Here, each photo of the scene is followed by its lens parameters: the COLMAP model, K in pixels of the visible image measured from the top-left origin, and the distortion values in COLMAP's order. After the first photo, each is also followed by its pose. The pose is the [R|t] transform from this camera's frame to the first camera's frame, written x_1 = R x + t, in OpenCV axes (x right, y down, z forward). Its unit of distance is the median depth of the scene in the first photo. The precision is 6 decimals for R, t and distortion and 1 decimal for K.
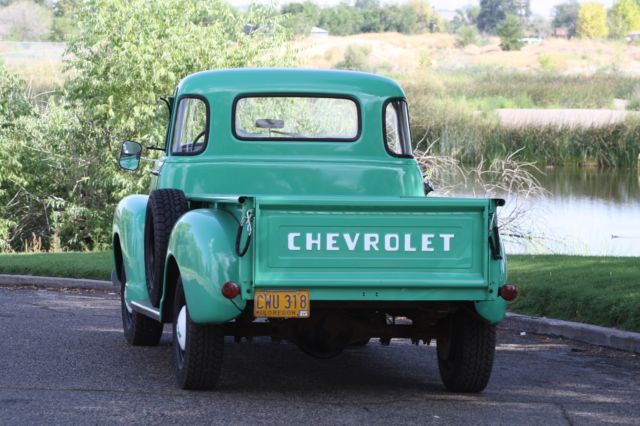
lens RADIAL K [[2381.2, 0, 320.0], [0, 2381.2, 213.0], [0, 0, 1]] dist [0.188826, -0.848998]
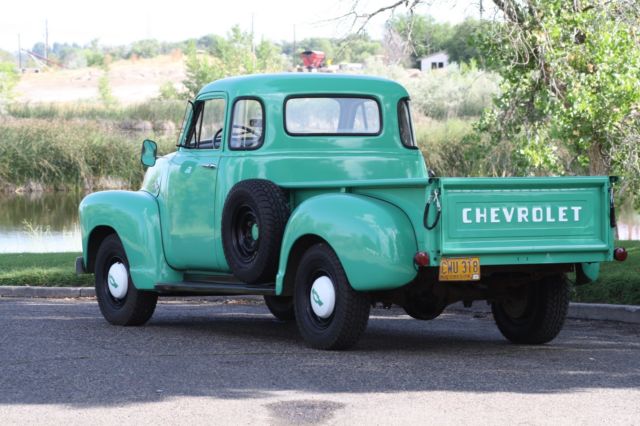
lens RADIAL K [[2381.2, 0, 320.0], [0, 2381.2, 213.0], [0, 0, 1]] dist [0.188826, -0.848998]
pose [[0.943232, -0.025722, 0.331138, -0.464573], [0.029281, 0.999555, -0.005764, 0.015222], [-0.330842, 0.015133, 0.943565, -0.082162]]
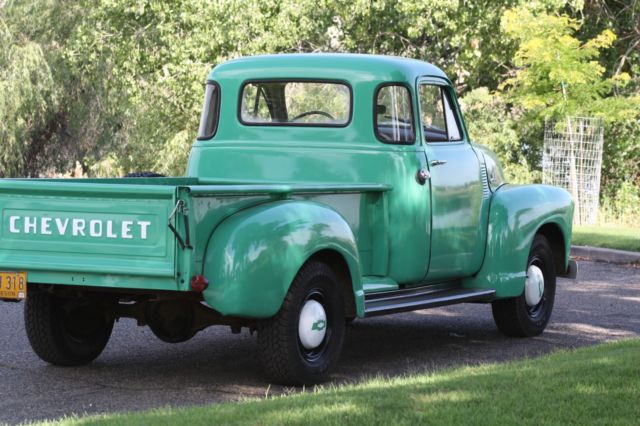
lens RADIAL K [[2381.2, 0, 320.0], [0, 2381.2, 213.0], [0, 0, 1]] dist [0.188826, -0.848998]
pose [[0.773811, 0.025373, -0.632909, 0.735261], [-0.021180, 0.999675, 0.014181, -0.010122], [0.633063, 0.002431, 0.774097, 0.286863]]
